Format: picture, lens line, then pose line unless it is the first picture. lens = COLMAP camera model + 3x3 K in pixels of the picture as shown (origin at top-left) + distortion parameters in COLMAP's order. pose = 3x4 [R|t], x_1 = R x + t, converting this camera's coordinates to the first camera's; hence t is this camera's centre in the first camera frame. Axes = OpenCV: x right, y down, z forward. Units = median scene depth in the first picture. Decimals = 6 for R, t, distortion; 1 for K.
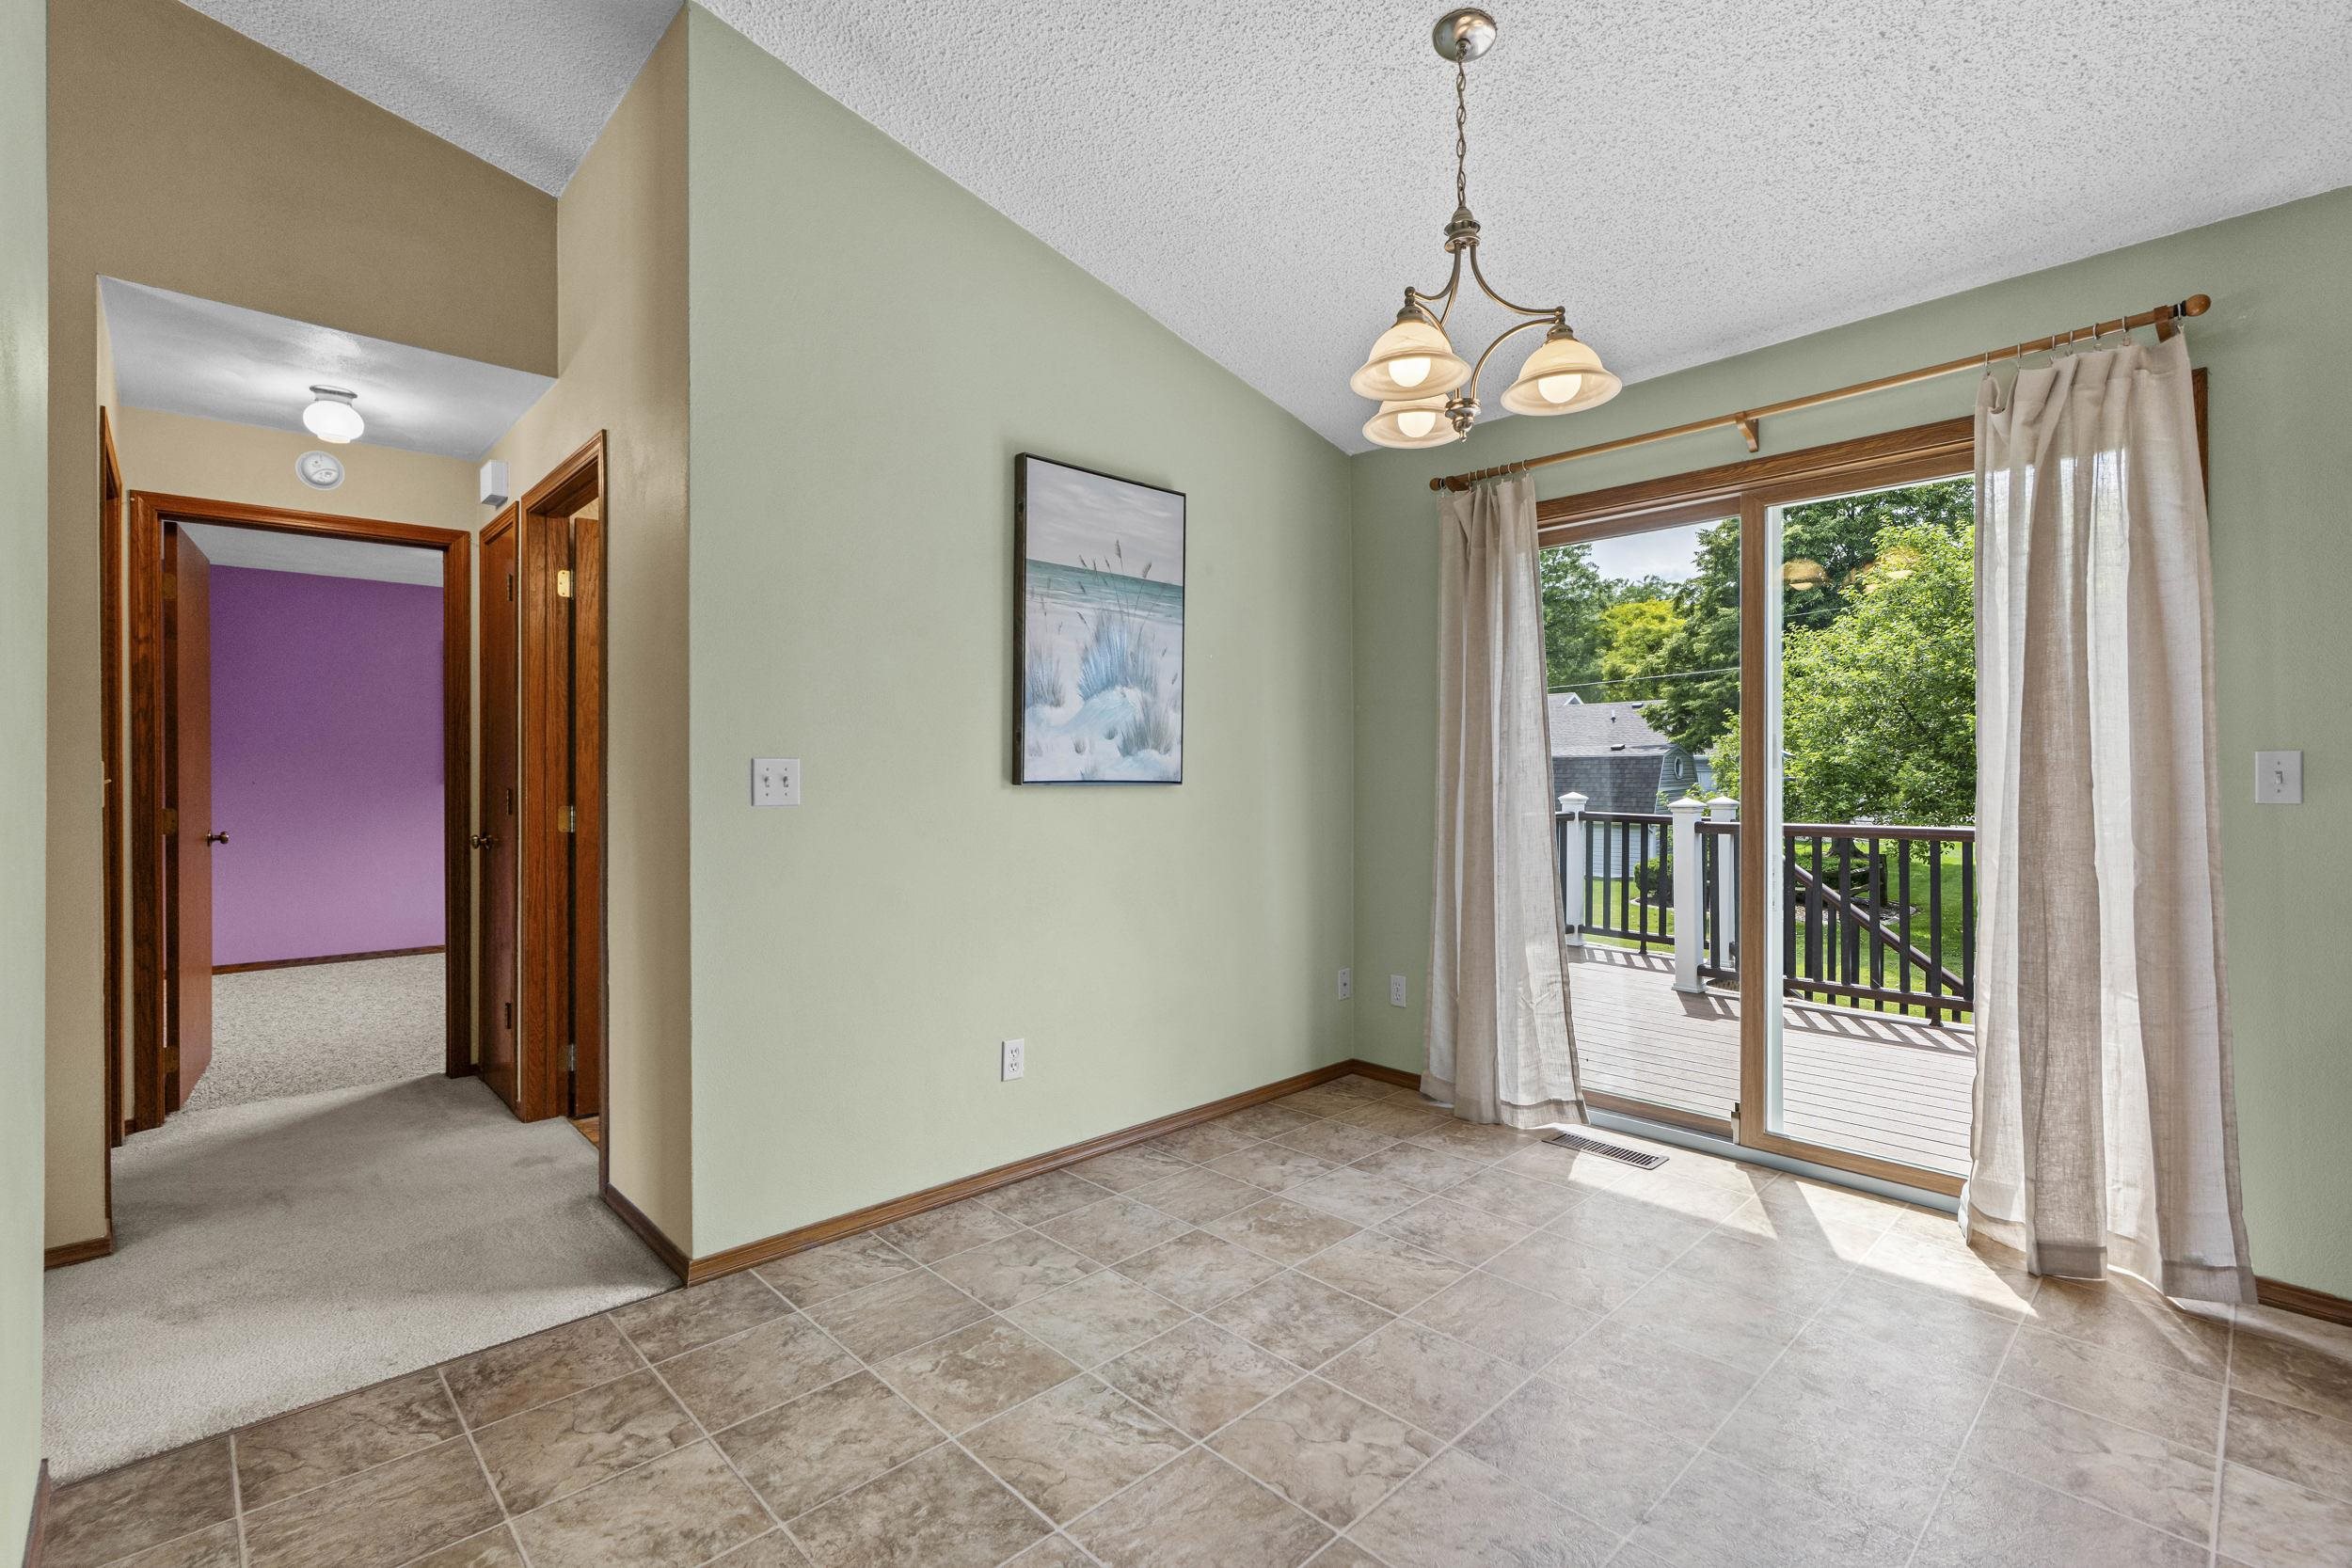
lens RADIAL K [[1060.4, 0, 1160.6], [0, 1060.4, 775.6], [0, 0, 1]] dist [-0.011199, 0.005780]
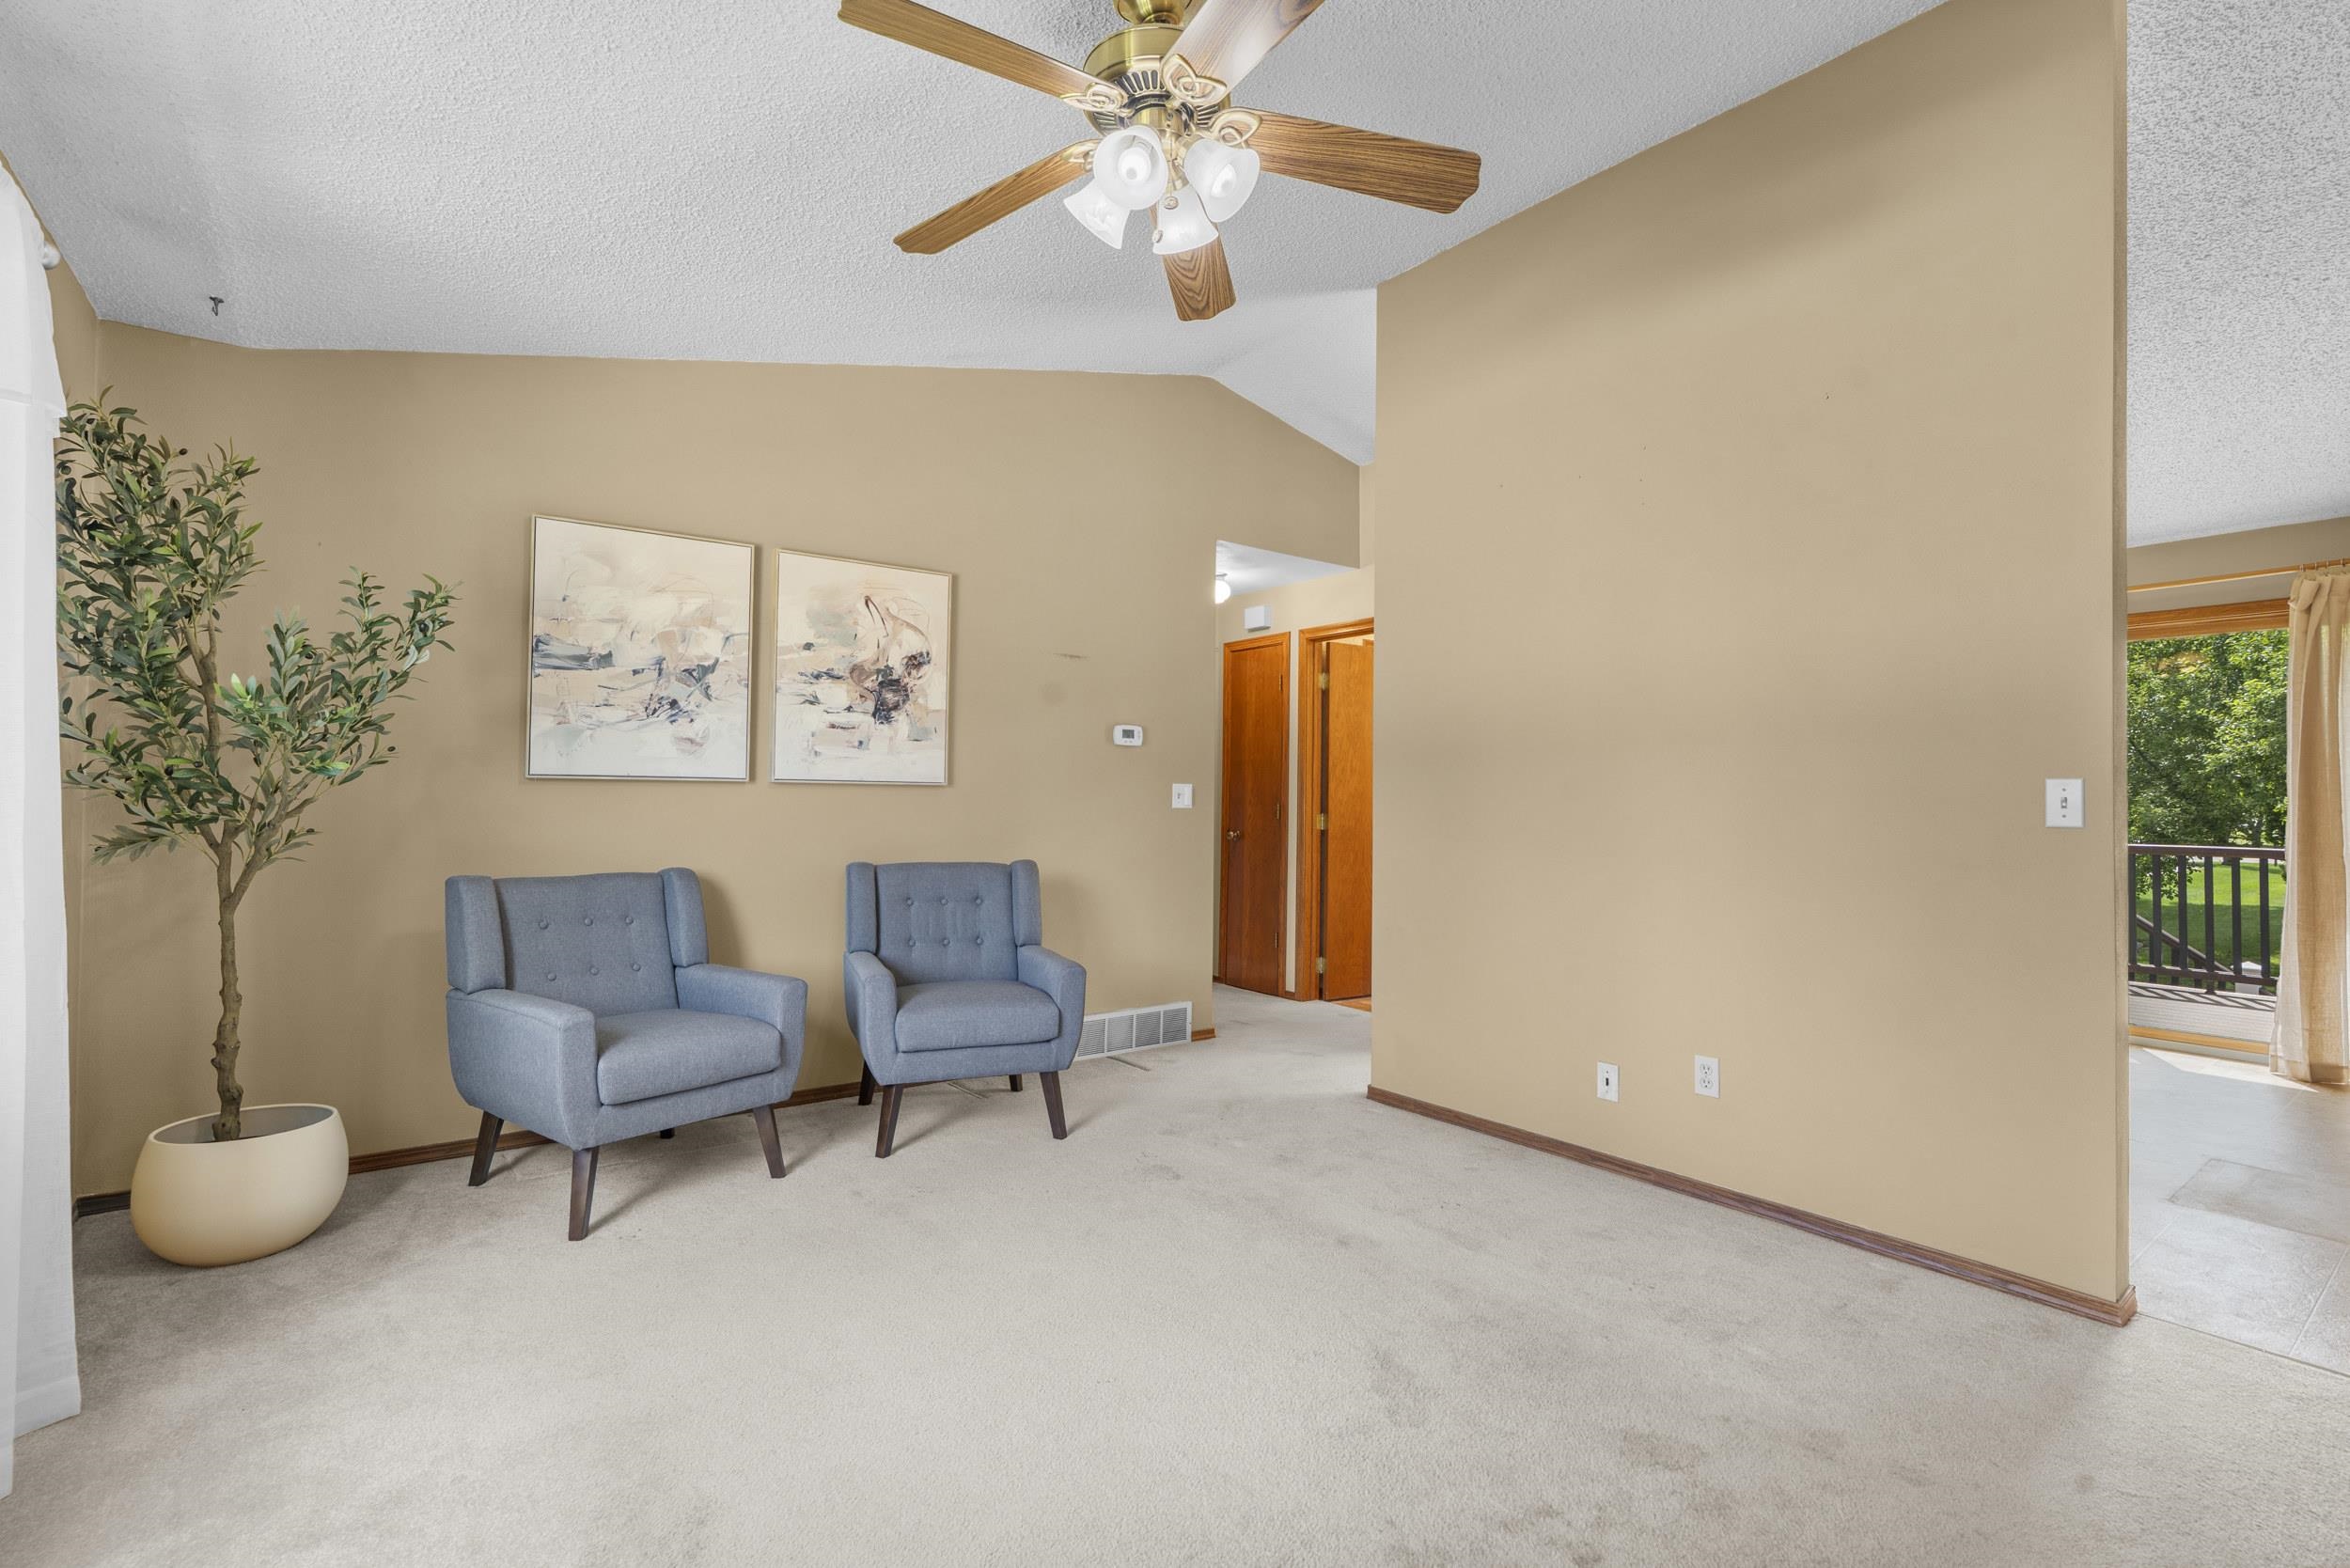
lens RADIAL K [[1059.7, 0, 1160.2], [0, 1059.7, 783.5], [0, 0, 1]] dist [-0.011199, 0.005780]
pose [[0.992978, 0.010087, -0.117871, -0.667661], [-0.012215, 0.999775, -0.017348, 0.013962], [0.117669, 0.018666, 0.992877, -0.752734]]
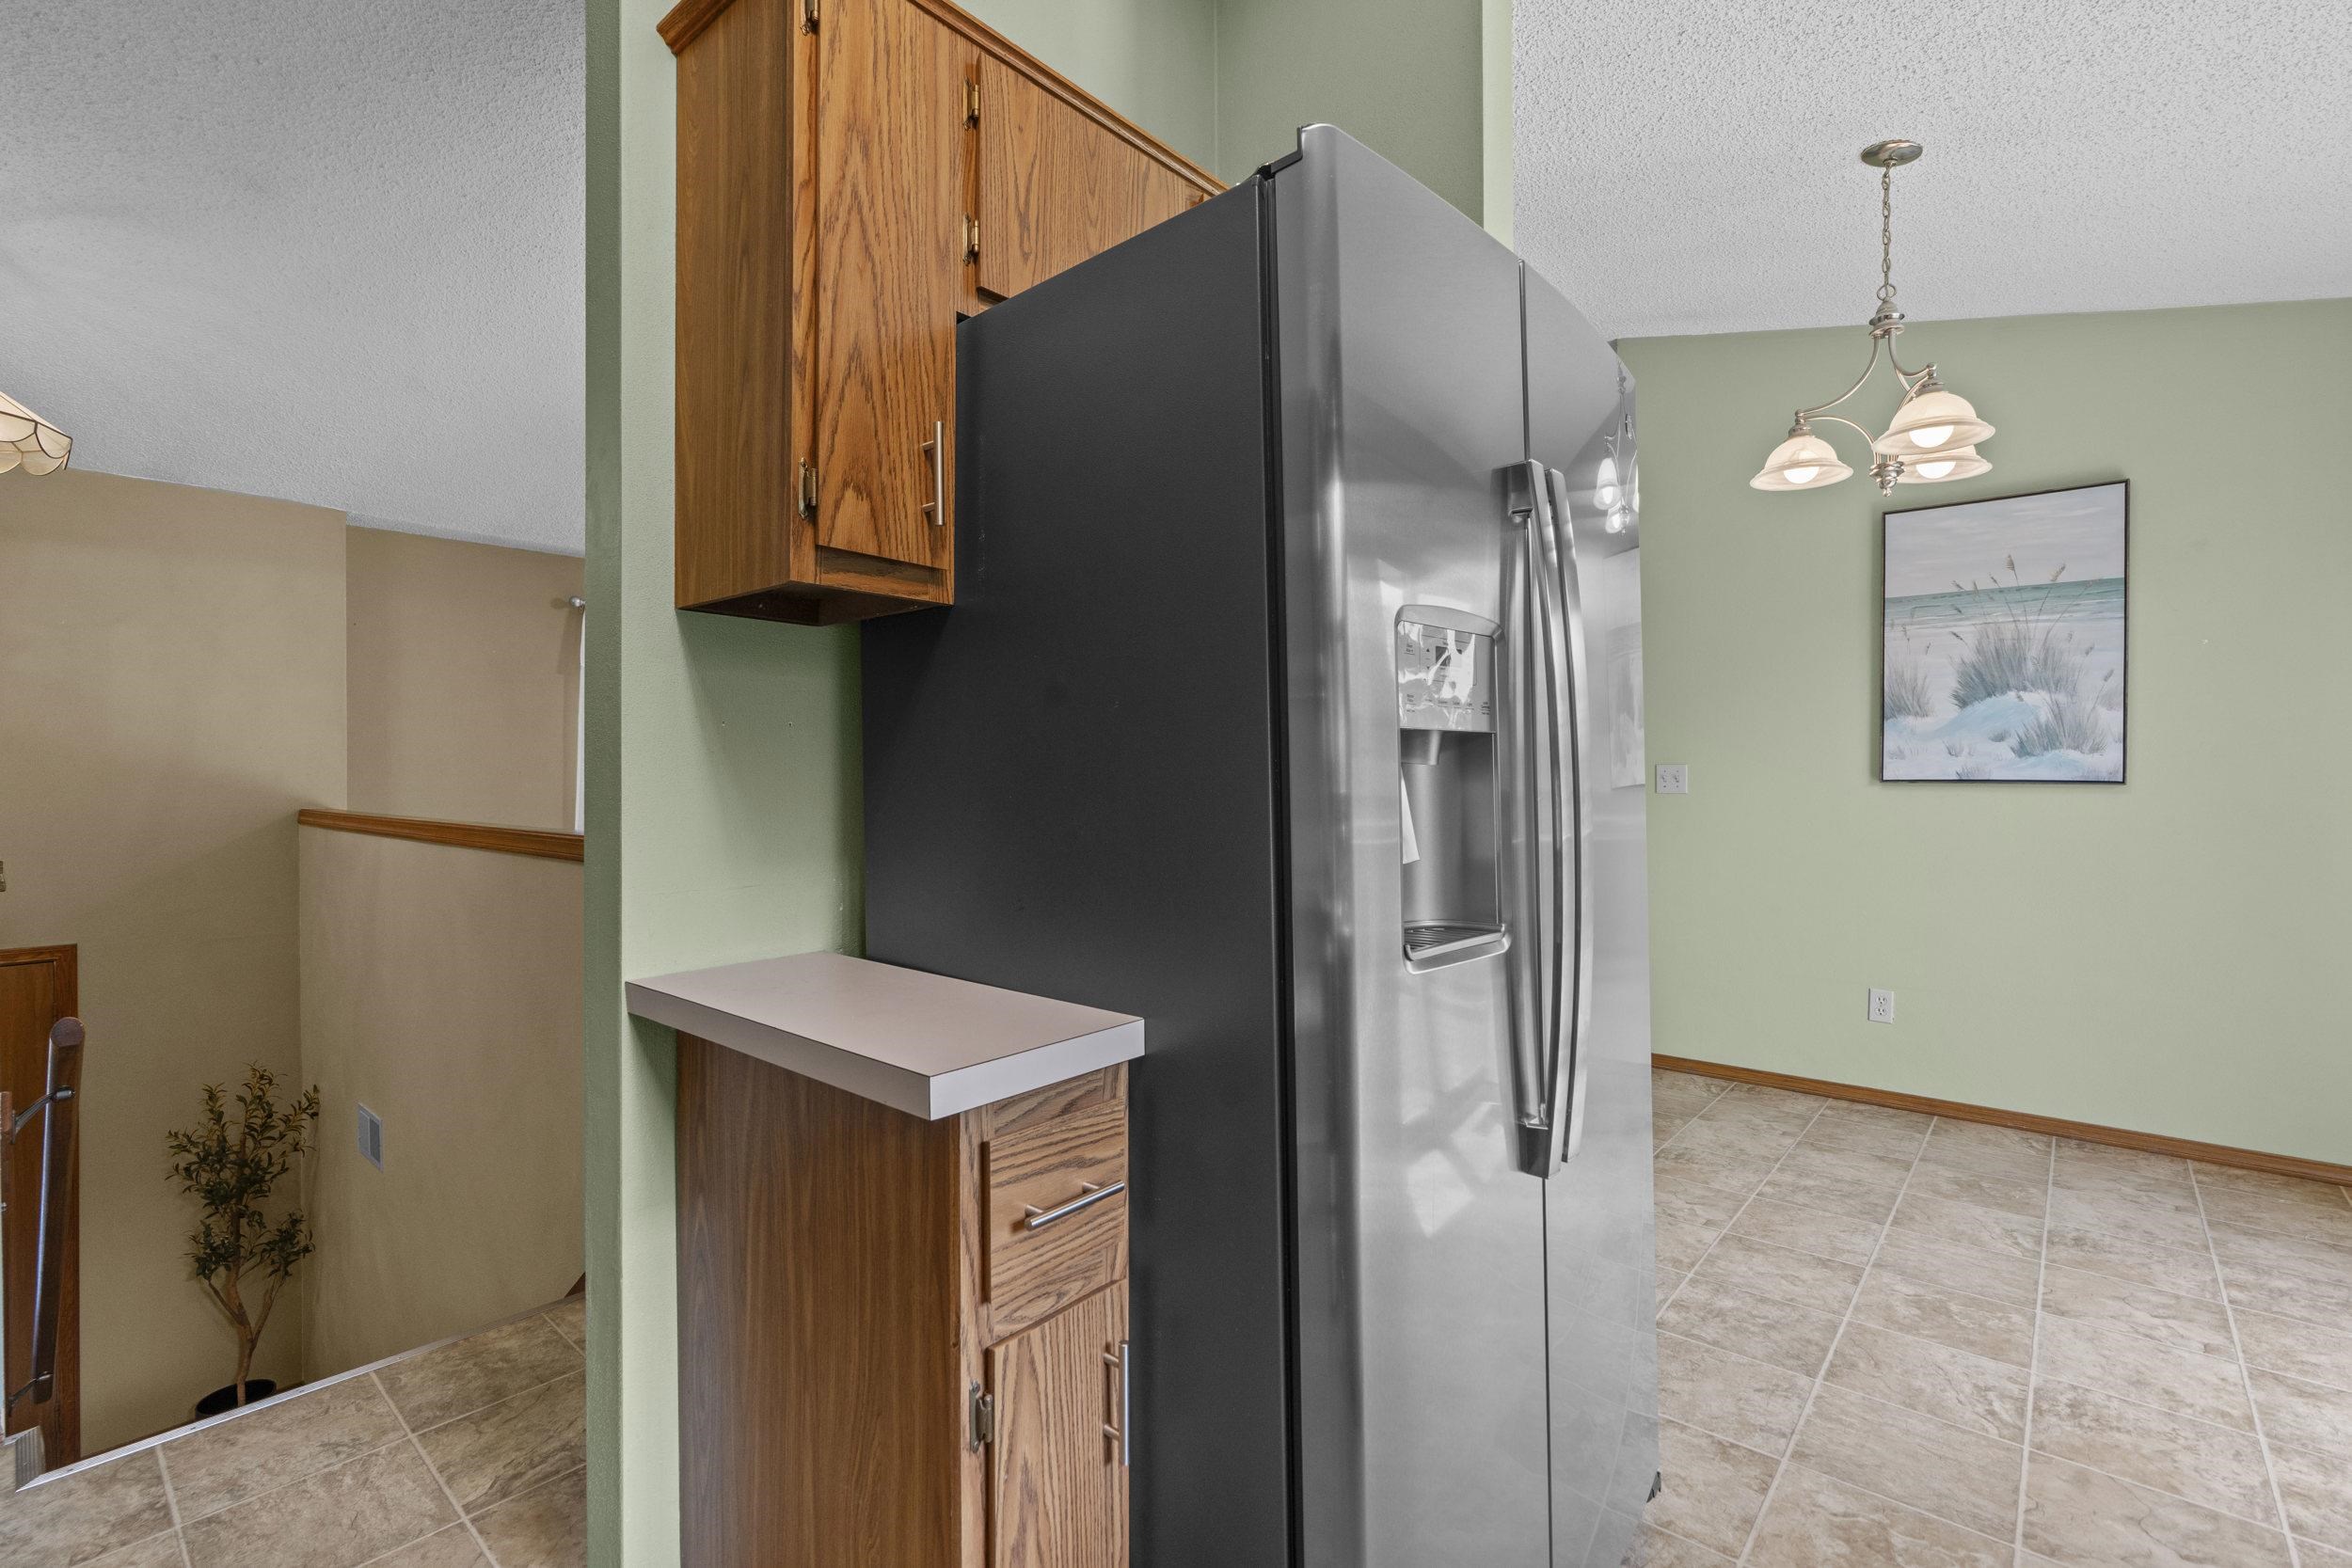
lens RADIAL K [[1060.4, 0, 1159.0], [0, 1060.4, 780.2], [0, 0, 1]] dist [-0.011199, 0.005780]
pose [[0.096931, 0.006154, -0.995272, 0.880606], [-0.001106, 0.999981, 0.006076, -0.000718], [0.995290, 0.000512, 0.096936, 0.041353]]
